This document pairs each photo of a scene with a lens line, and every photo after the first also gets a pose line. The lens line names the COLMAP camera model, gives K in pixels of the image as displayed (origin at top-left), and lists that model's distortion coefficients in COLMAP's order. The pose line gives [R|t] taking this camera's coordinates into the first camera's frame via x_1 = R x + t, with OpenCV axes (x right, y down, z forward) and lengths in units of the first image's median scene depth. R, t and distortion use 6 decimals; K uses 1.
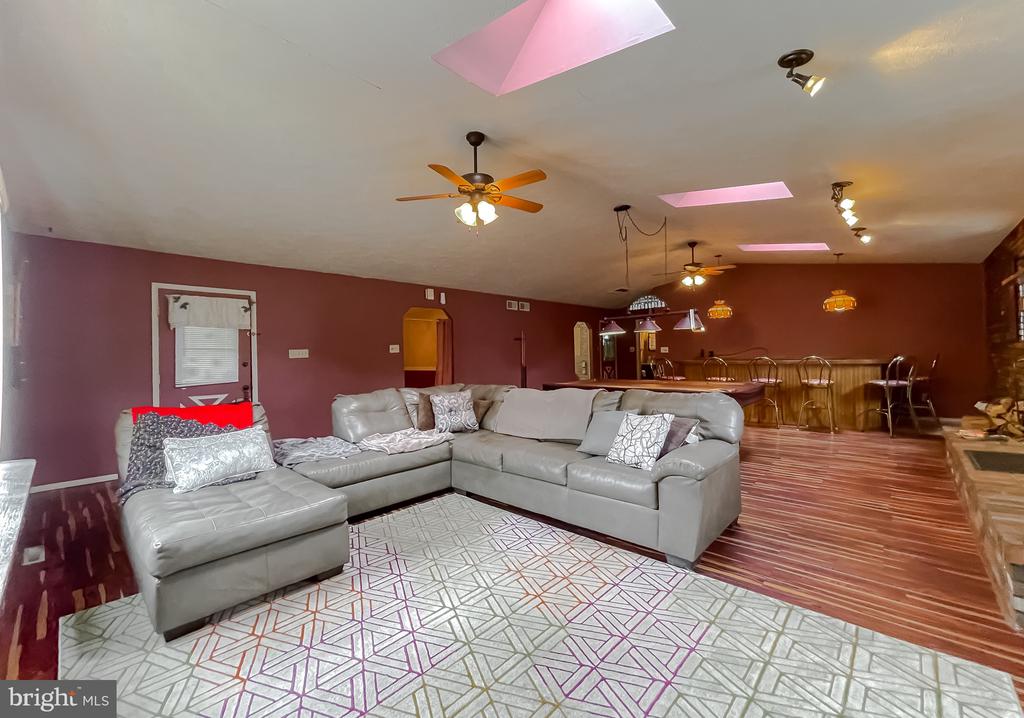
lens RADIAL K [[414.5, 0, 513.5], [0, 414.5, 357.5], [0, 0, 1]] dist [-0.004834, 0.000561]
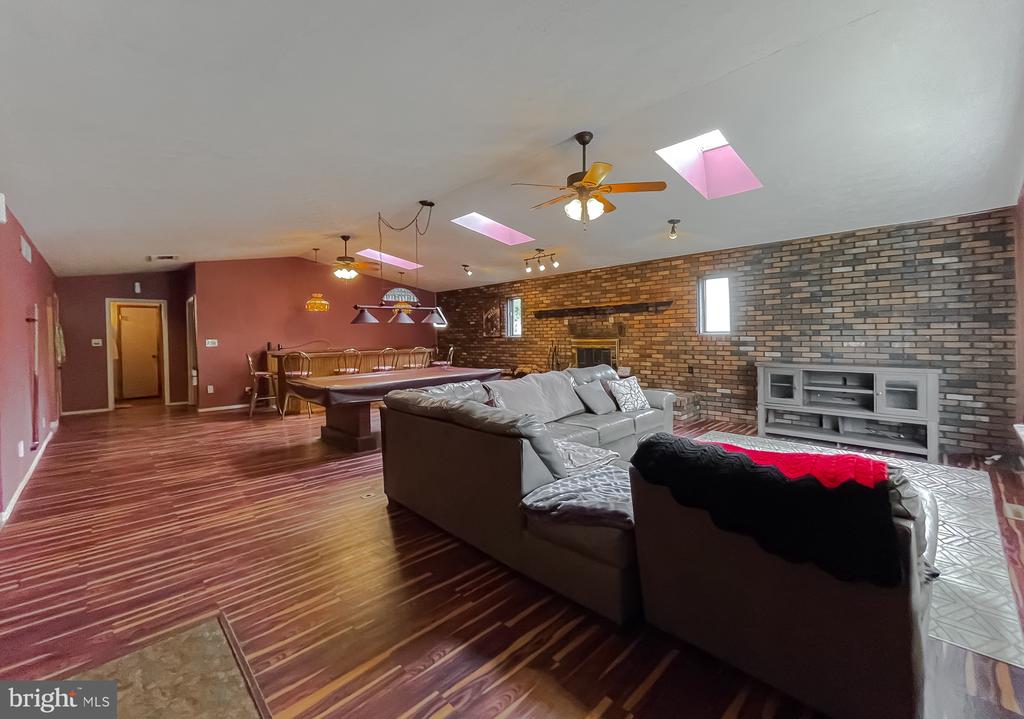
lens RADIAL K [[421.5, 0, 507.0], [0, 421.5, 339.5], [0, 0, 1]] dist [-0.005955, 0.002040]
pose [[0.068343, 0.007322, 0.997635, -0.702409], [0.024376, 0.999662, -0.009007, -0.008044], [-0.997364, 0.024934, 0.068142, 0.683460]]
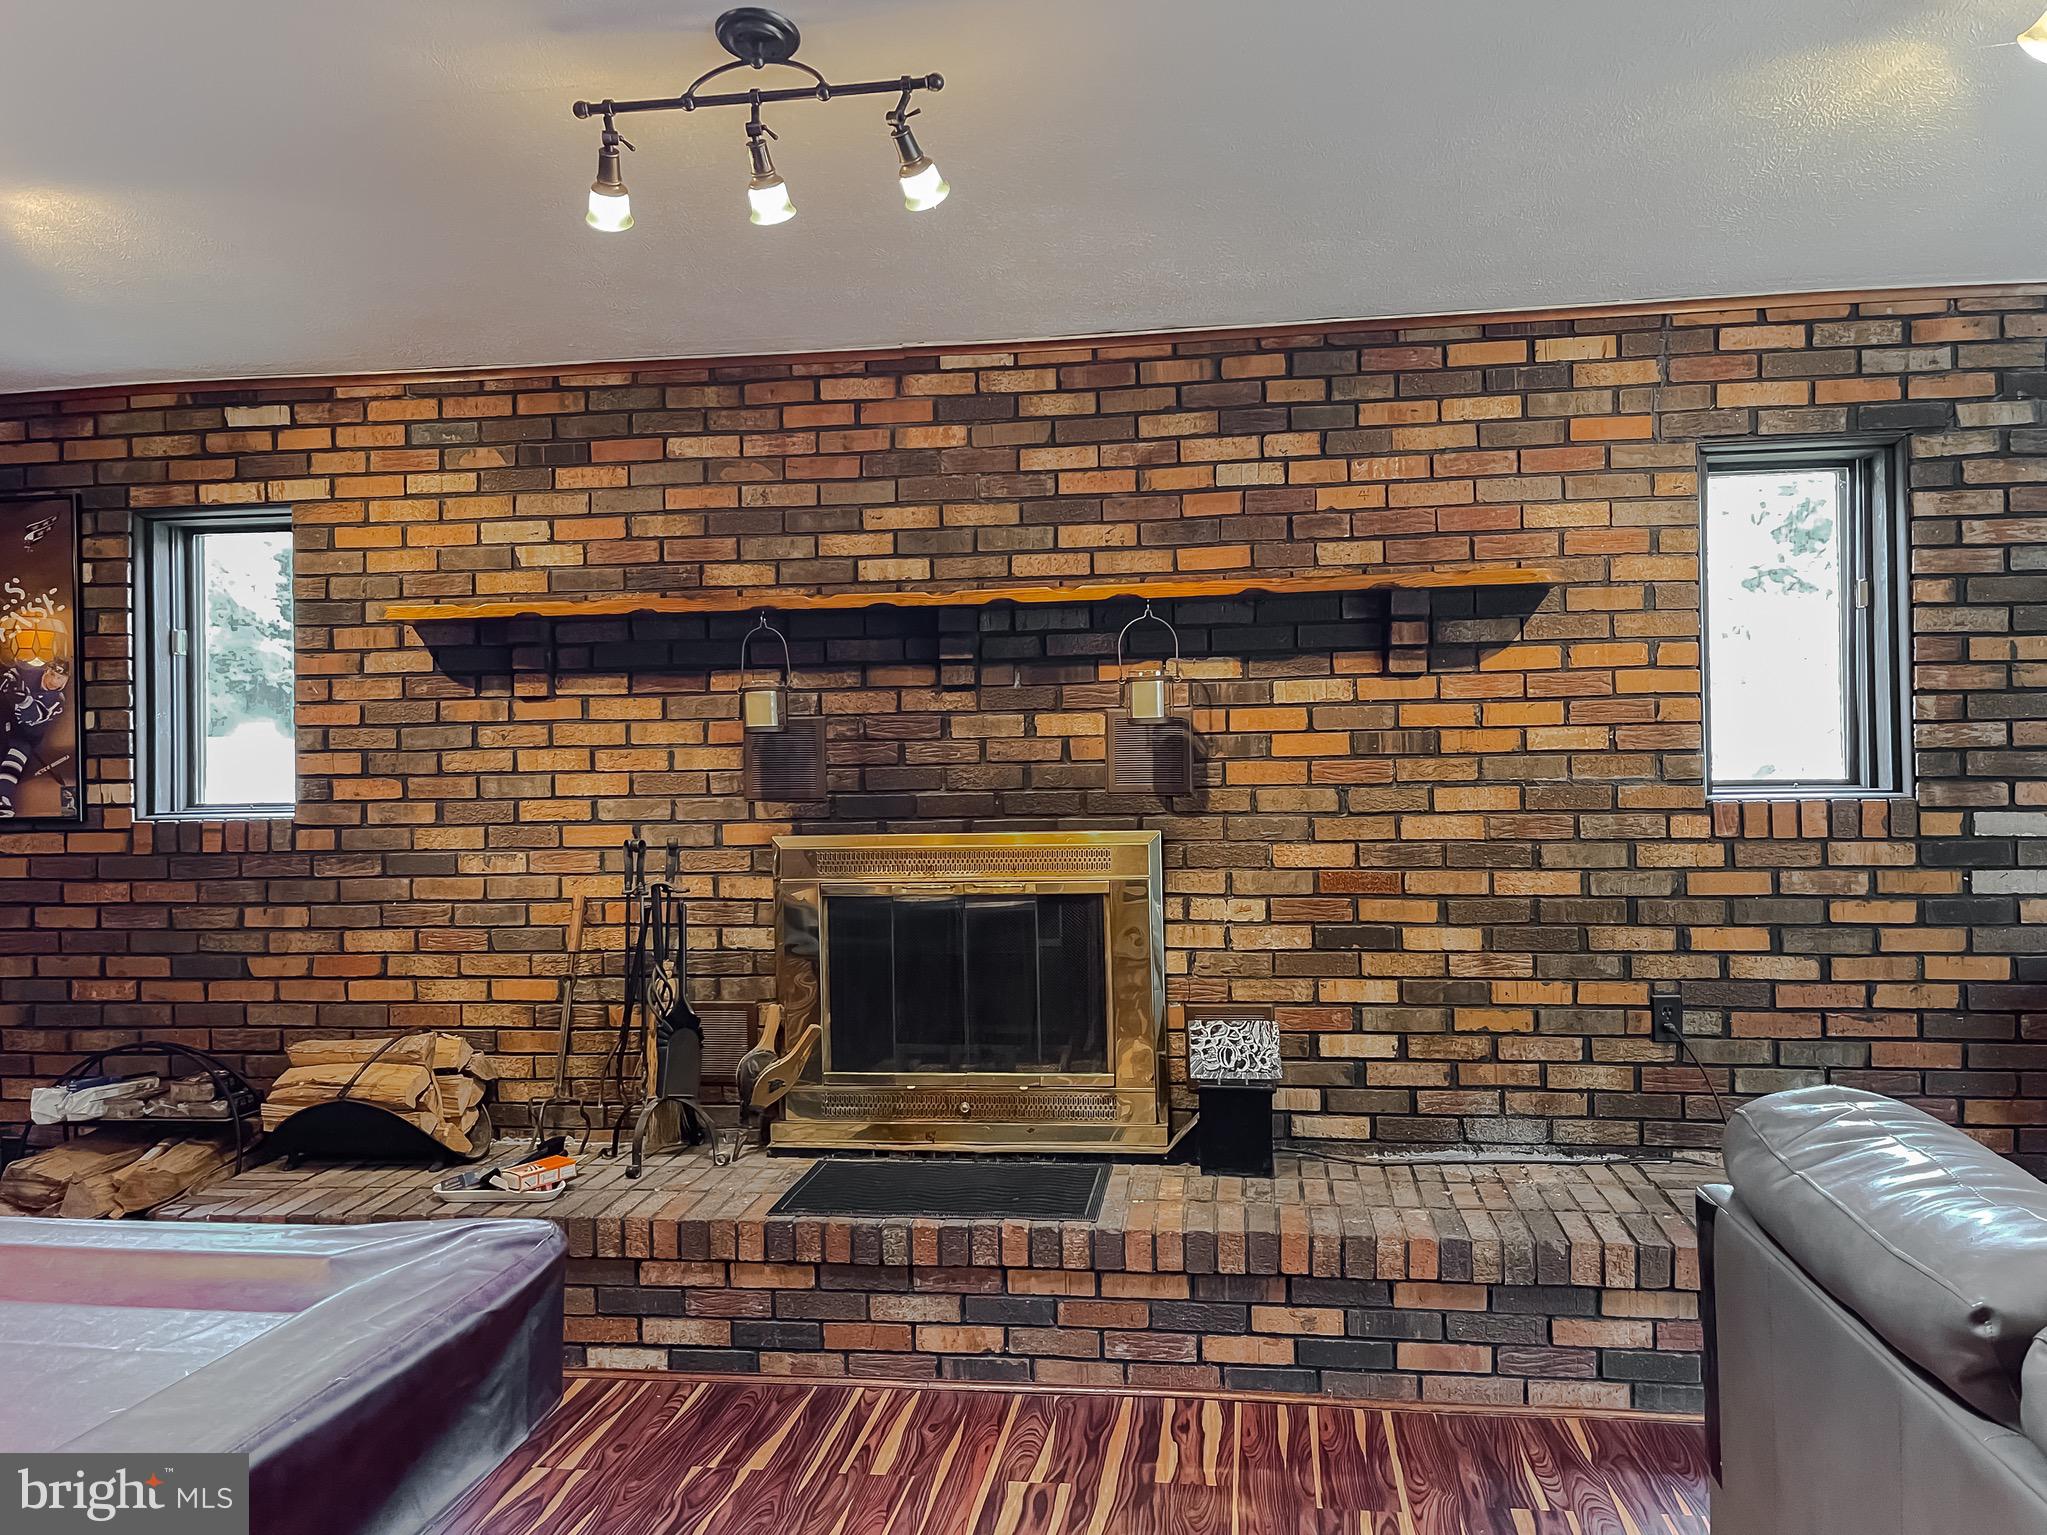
lens RADIAL K [[1583.6, 0, 1034.1], [0, 1583.6, 773.1], [0, 0, 1]] dist [0.050204, -0.043179]
pose [[-0.569174, 0.035327, 0.821458, 0.061465], [0.032801, 0.999257, -0.020246, -0.026628], [-0.821563, 0.015421, -0.569910, 0.890443]]
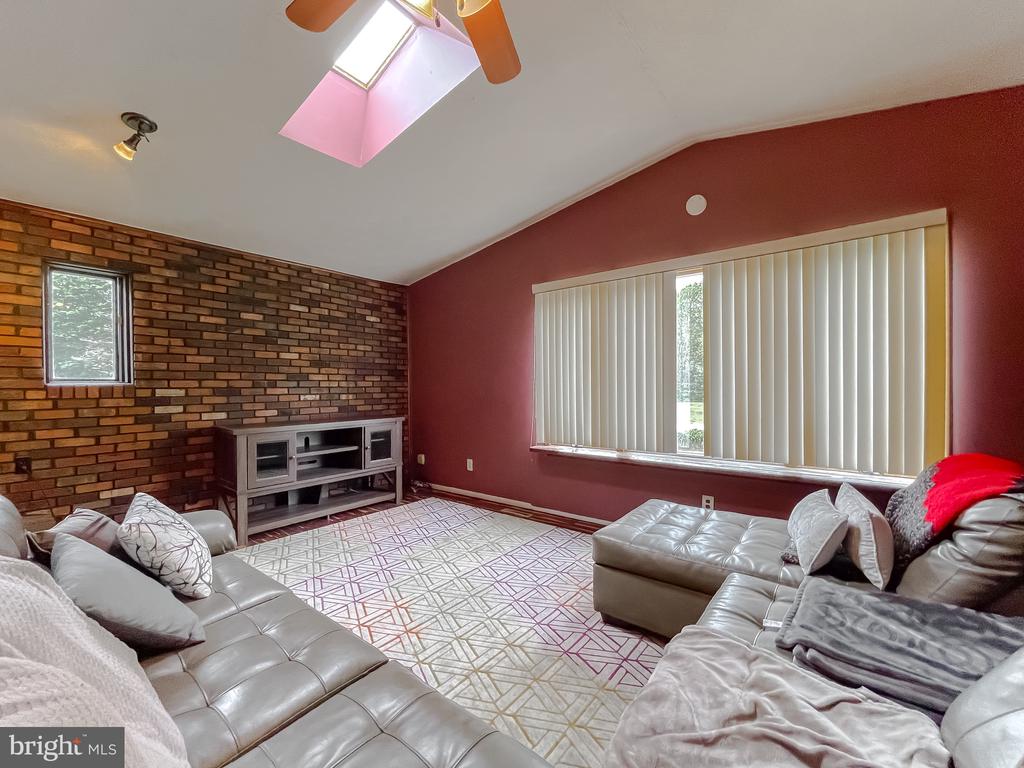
lens RADIAL K [[423.9, 0, 508.0], [0, 423.9, 386.9], [0, 0, 1]] dist [0.000902, 0.000216]
pose [[-0.997549, 0.029625, -0.063390, -0.069780], [0.028784, 0.999486, 0.014128, -0.008100], [0.063776, 0.012269, -0.997889, 0.809434]]
